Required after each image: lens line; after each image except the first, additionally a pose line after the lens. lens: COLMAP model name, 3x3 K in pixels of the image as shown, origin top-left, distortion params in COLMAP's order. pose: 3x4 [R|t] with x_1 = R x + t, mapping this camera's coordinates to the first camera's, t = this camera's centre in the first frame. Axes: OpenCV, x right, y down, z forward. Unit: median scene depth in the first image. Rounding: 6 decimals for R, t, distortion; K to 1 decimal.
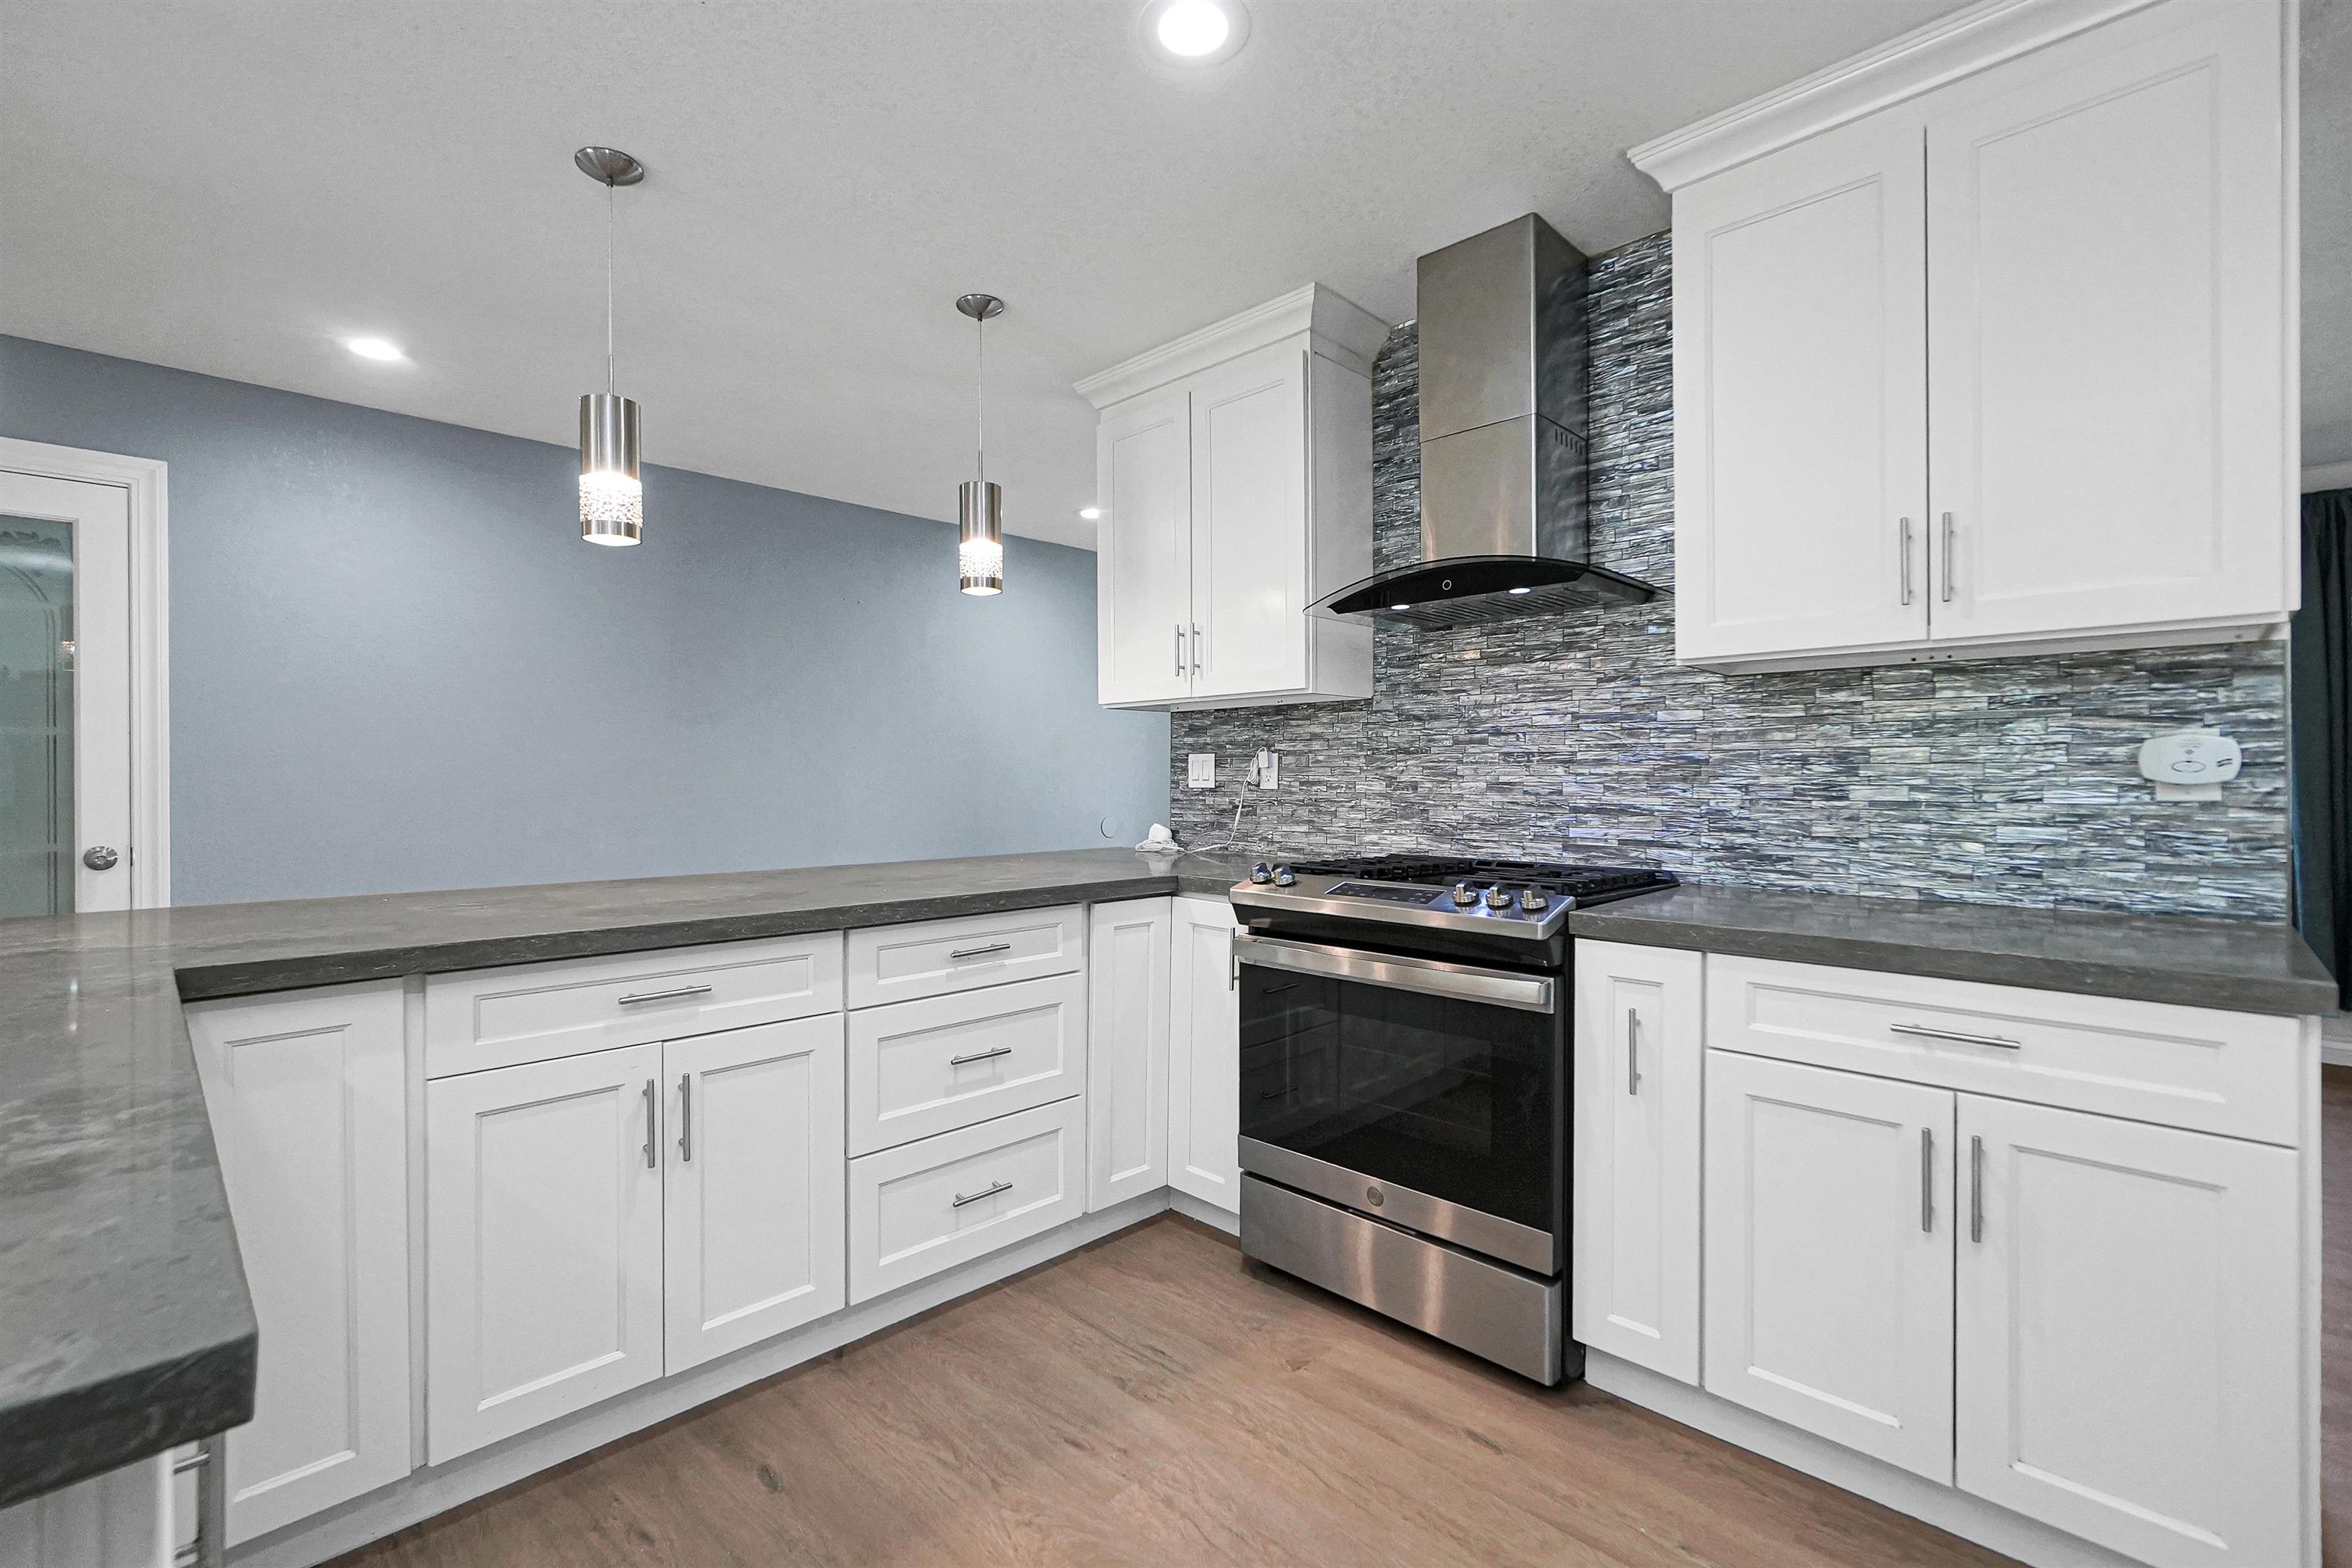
lens RADIAL K [[1024.3, 0, 1159.0], [0, 1024.3, 773.7], [0, 0, 1]] dist [-0.009360, 0.004974]
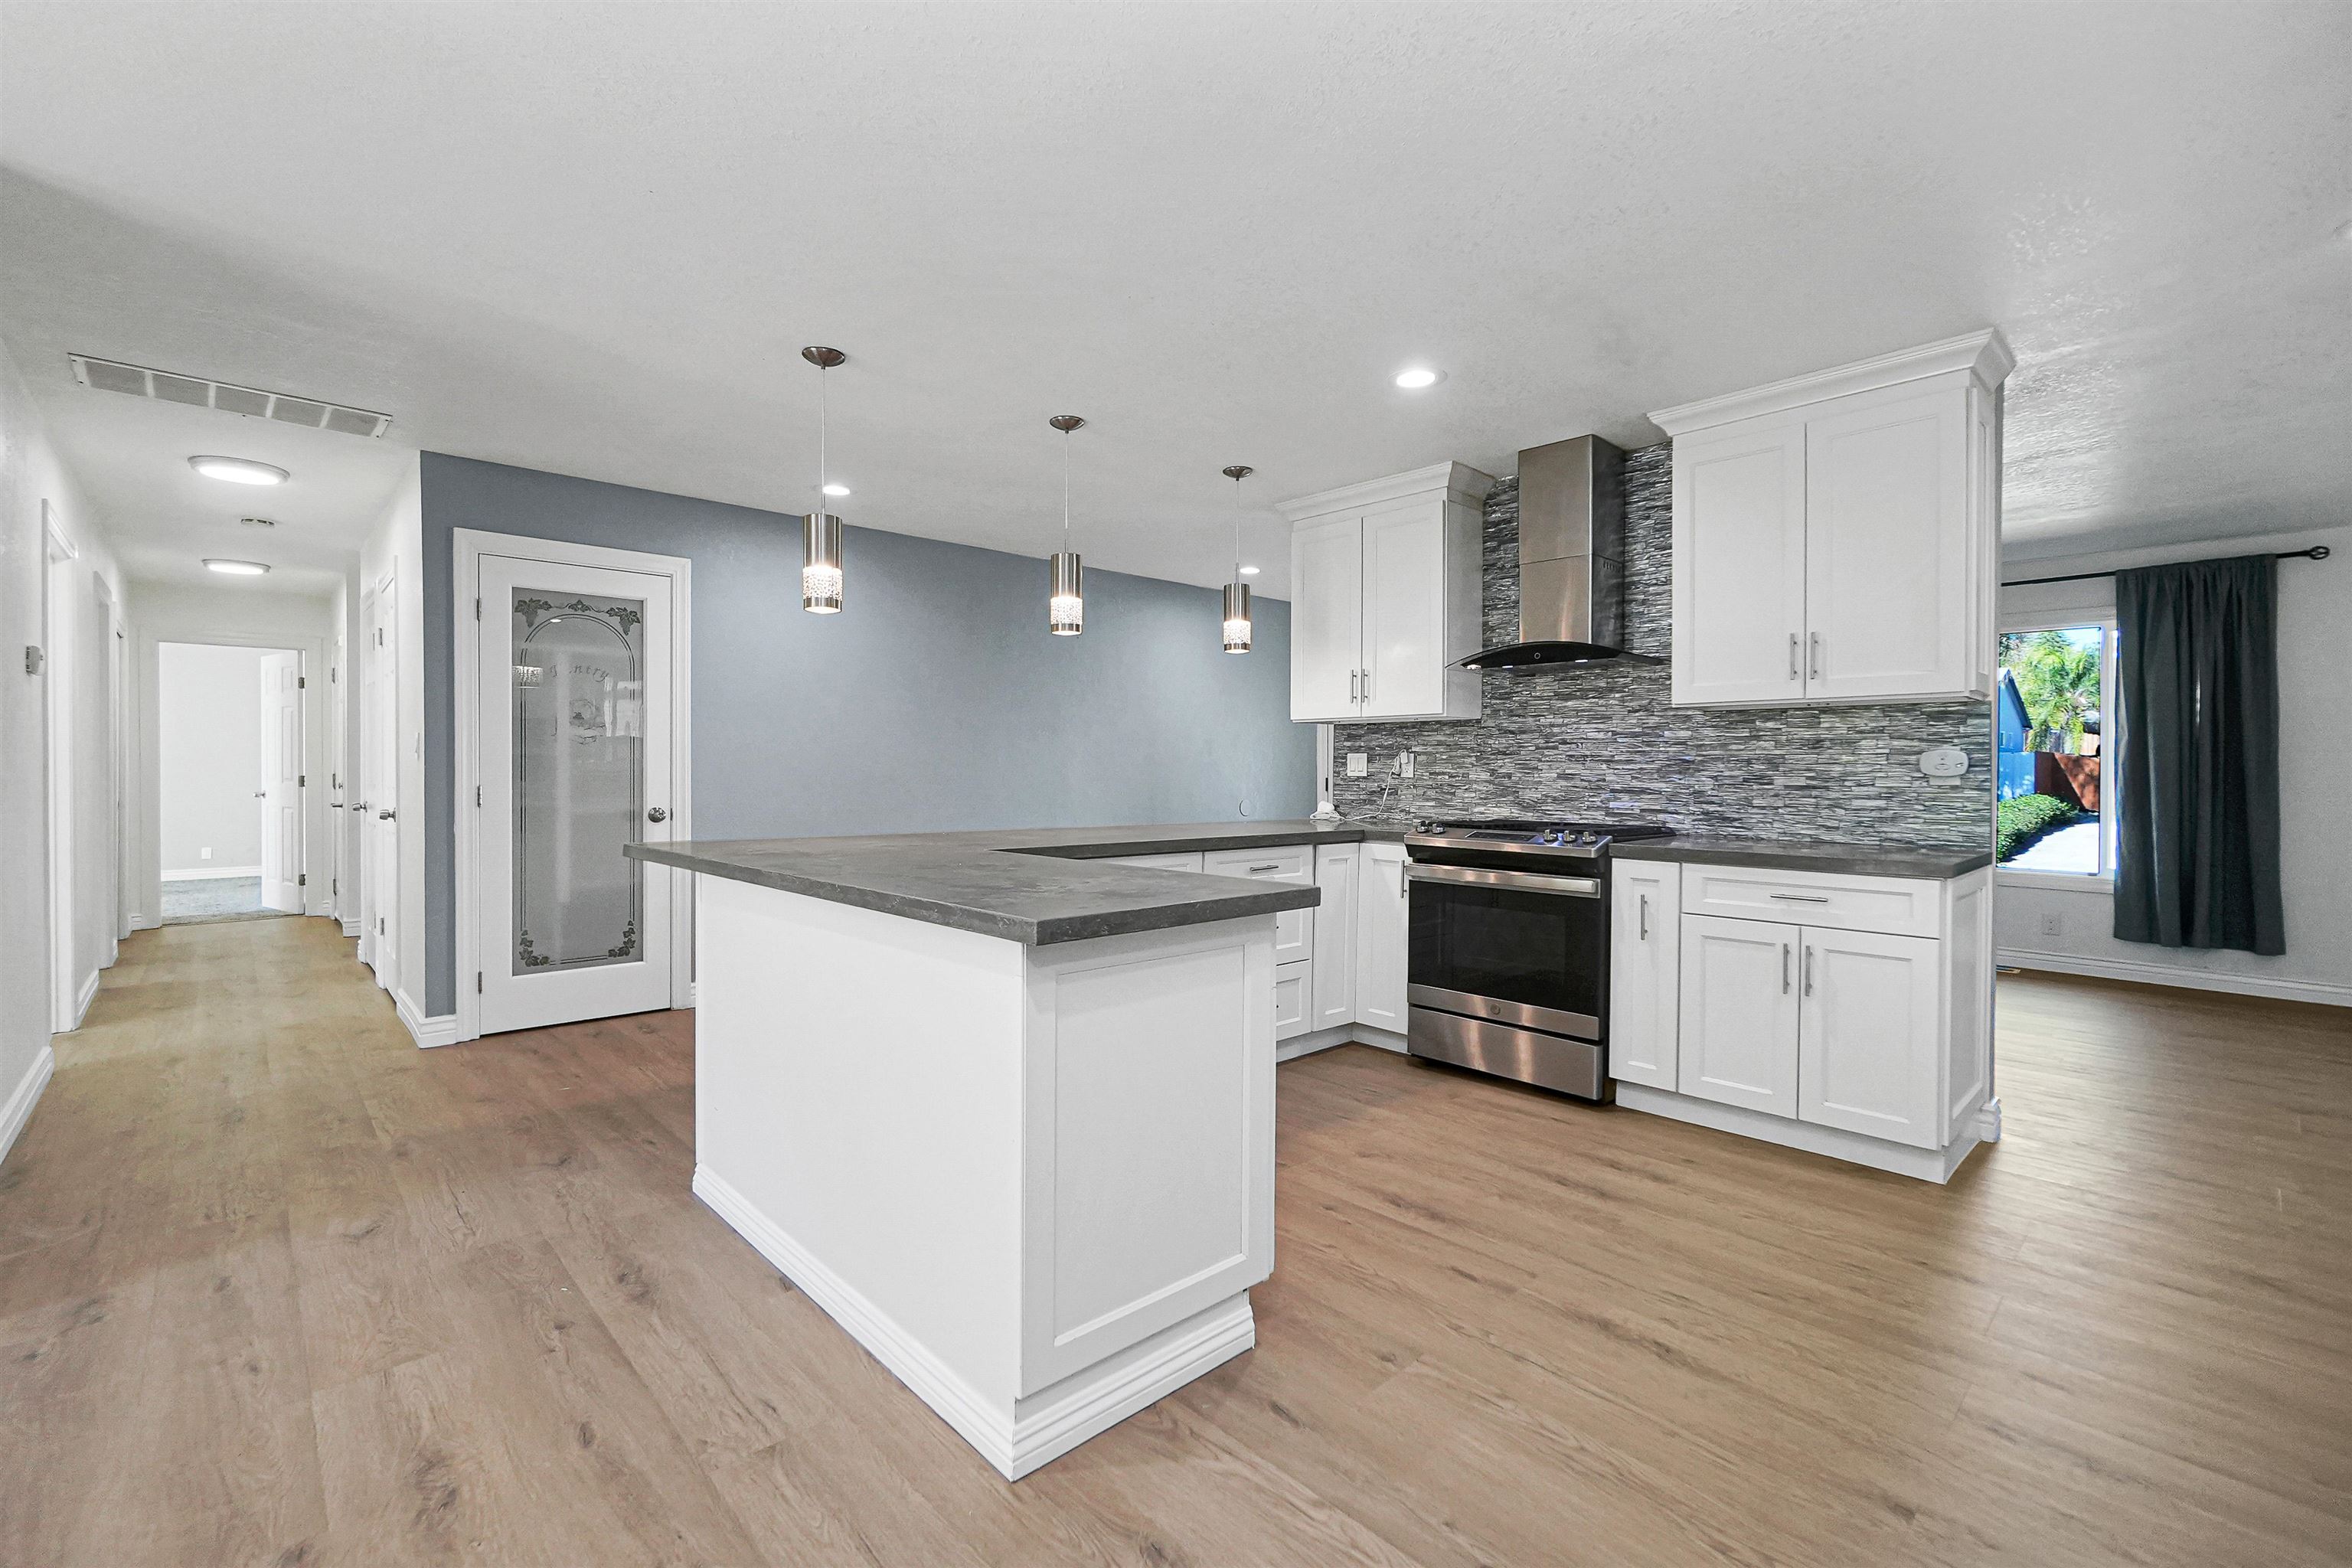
lens RADIAL K [[1024.3, 0, 1155.2], [0, 1024.3, 770.2], [0, 0, 1]] dist [-0.009360, 0.004974]
pose [[0.999260, 0.008344, -0.037560, -0.258884], [-0.008209, 0.999959, 0.003744, 0.002587], [0.037589, -0.003433, 0.999287, -0.647659]]
